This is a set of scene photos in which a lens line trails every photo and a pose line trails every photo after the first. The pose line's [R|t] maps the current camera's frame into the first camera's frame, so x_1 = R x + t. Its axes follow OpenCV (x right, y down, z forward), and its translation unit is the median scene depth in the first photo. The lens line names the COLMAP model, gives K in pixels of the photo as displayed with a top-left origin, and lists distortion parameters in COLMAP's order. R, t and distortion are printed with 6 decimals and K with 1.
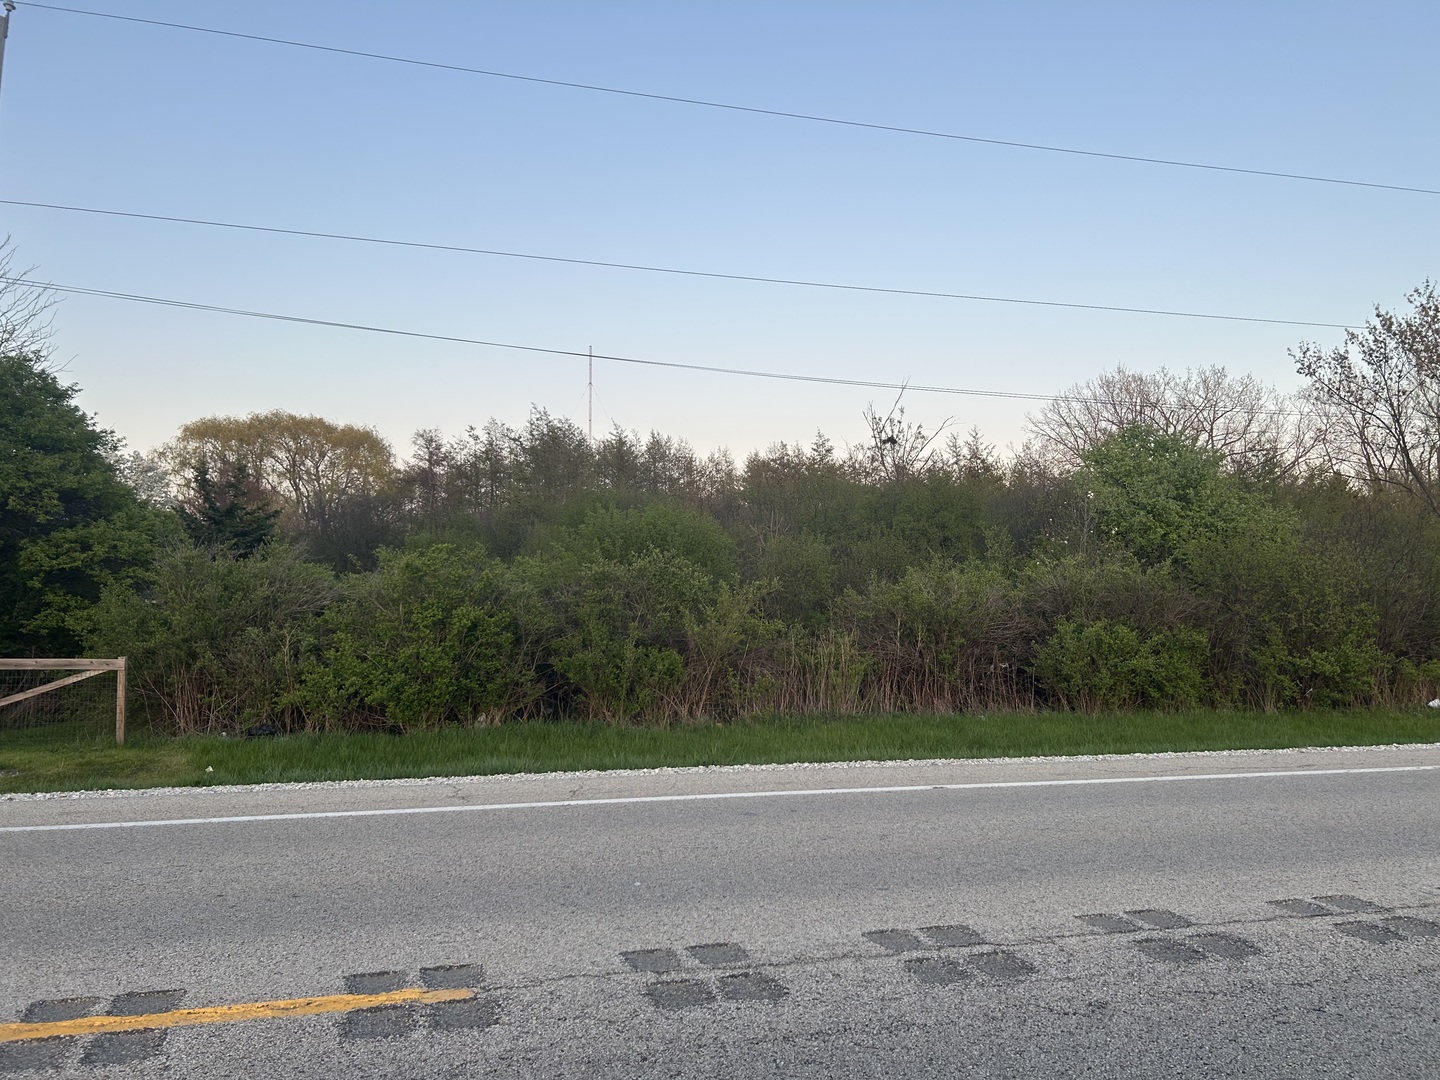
lens RADIAL K [[1073.5, 0, 737.5], [0, 1073.5, 535.4], [0, 0, 1]] dist [0.057398, -0.064148]
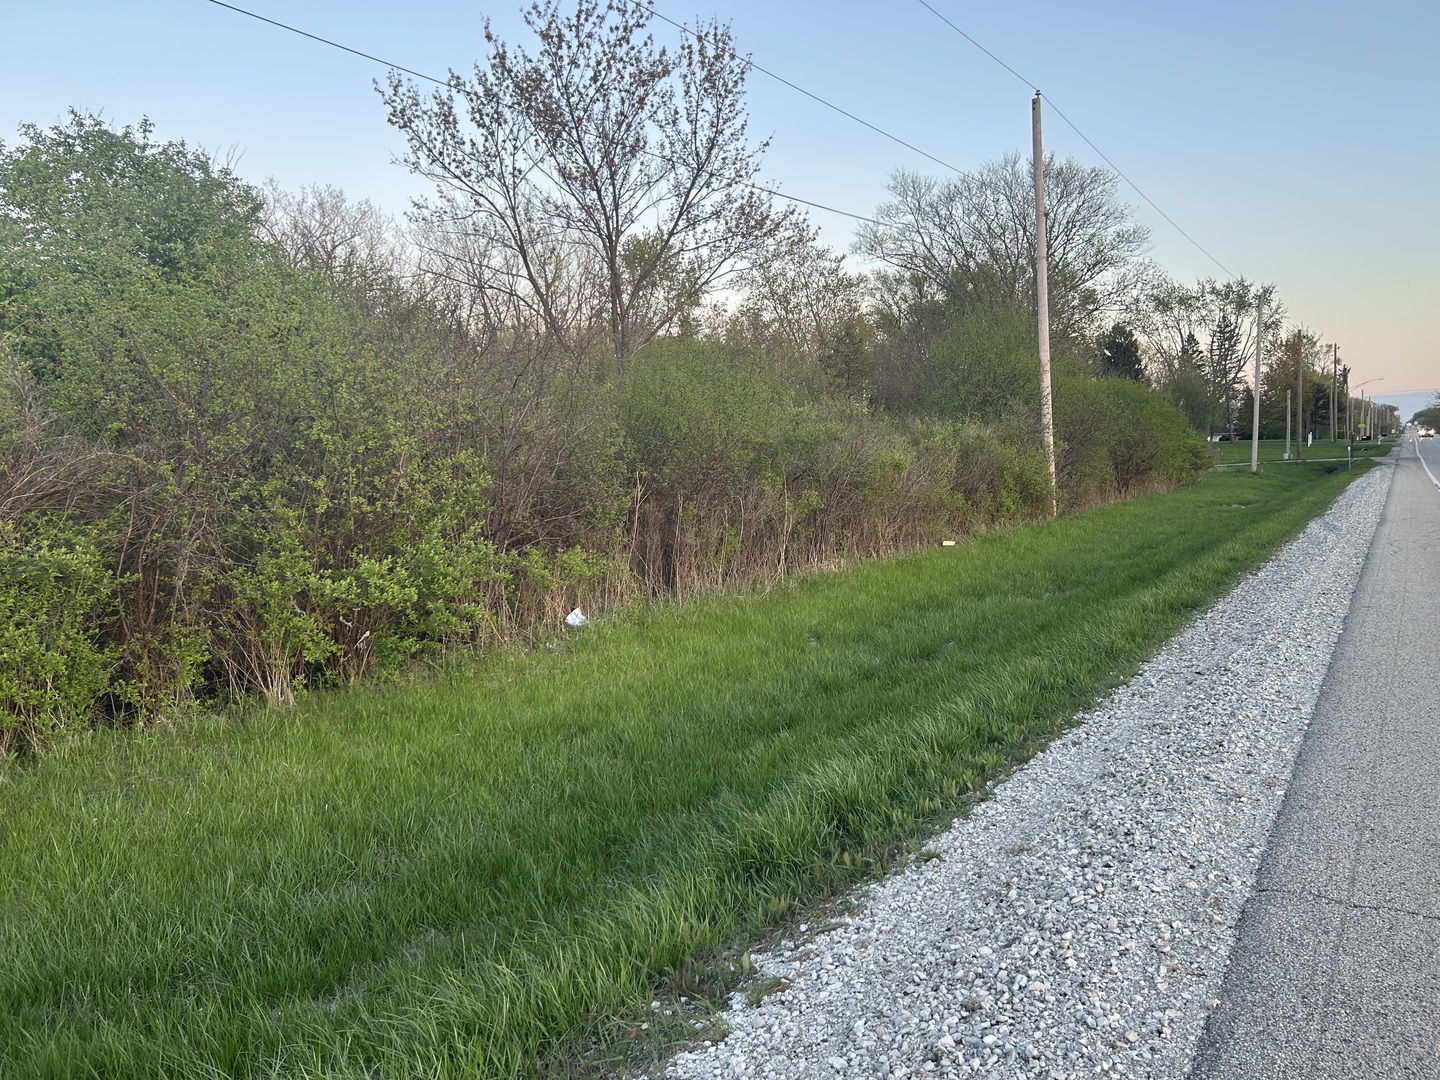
lens RADIAL K [[1073.5, 0, 722.6], [0, 1073.5, 527.0], [0, 0, 1]] dist [0.057398, -0.064148]
pose [[0.739326, -0.066421, 0.670063, 0.404053], [-0.018880, 0.992687, 0.119233, 0.043433], [-0.673083, -0.100803, 0.732665, 0.676381]]
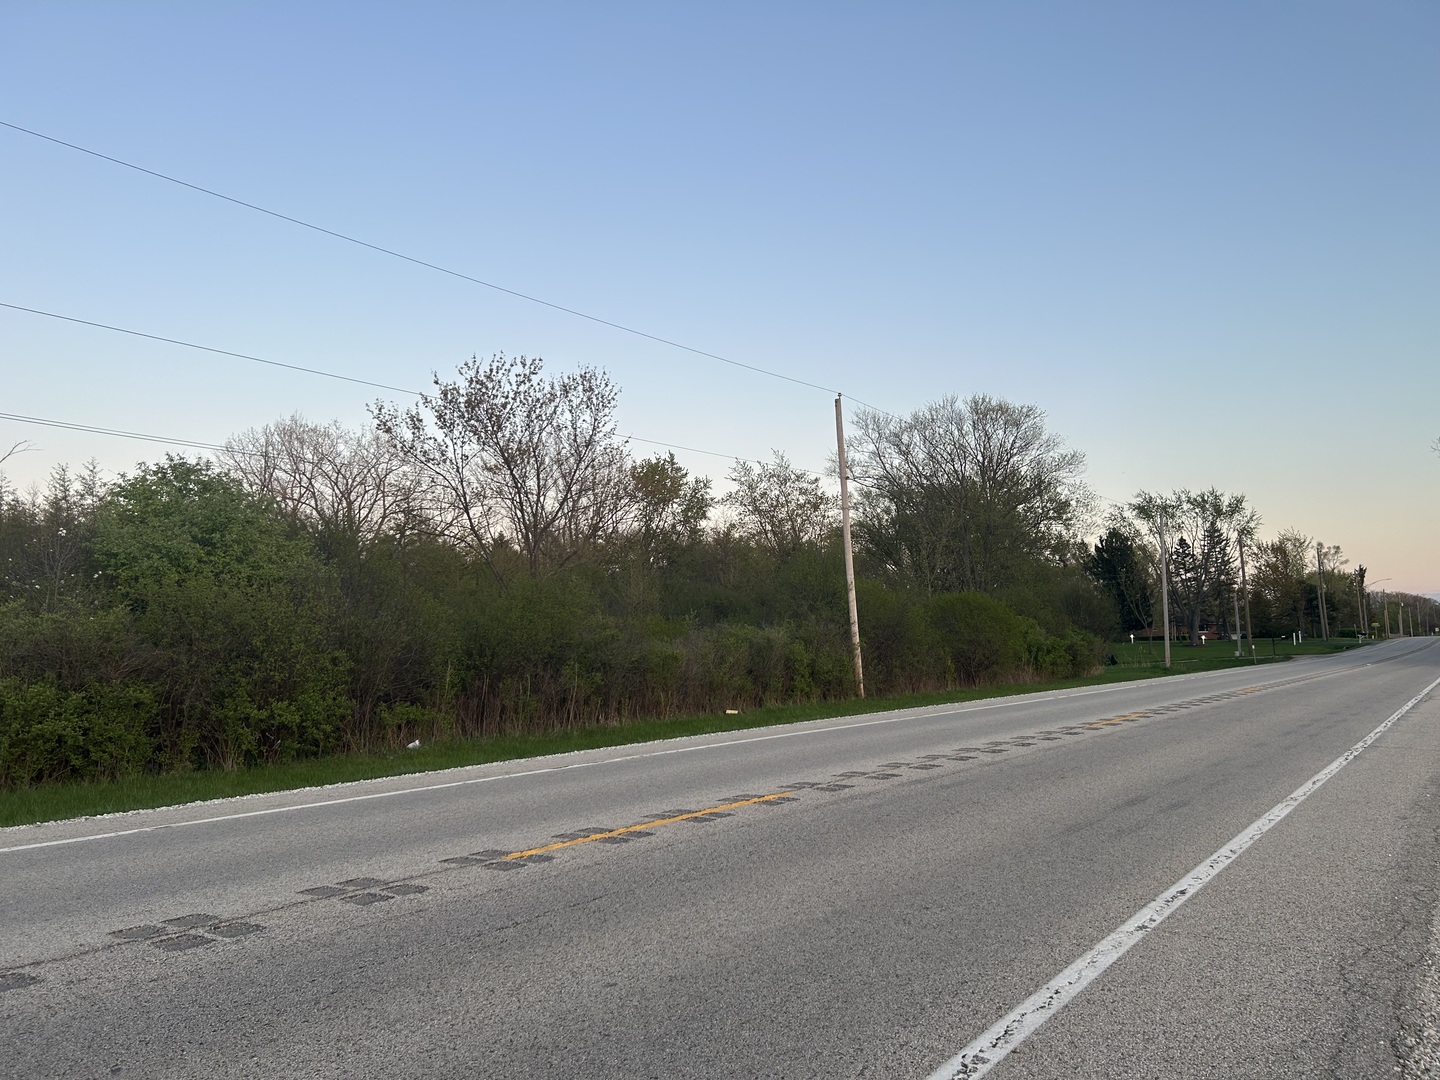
lens RADIAL K [[1073.5, 0, 727.6], [0, 1073.5, 535.3], [0, 0, 1]] dist [0.057398, -0.064148]
pose [[0.773062, 0.045836, 0.632672, 0.267810], [-0.014416, 0.998398, -0.054718, 0.006900], [-0.634166, 0.033180, 0.772484, -0.010762]]
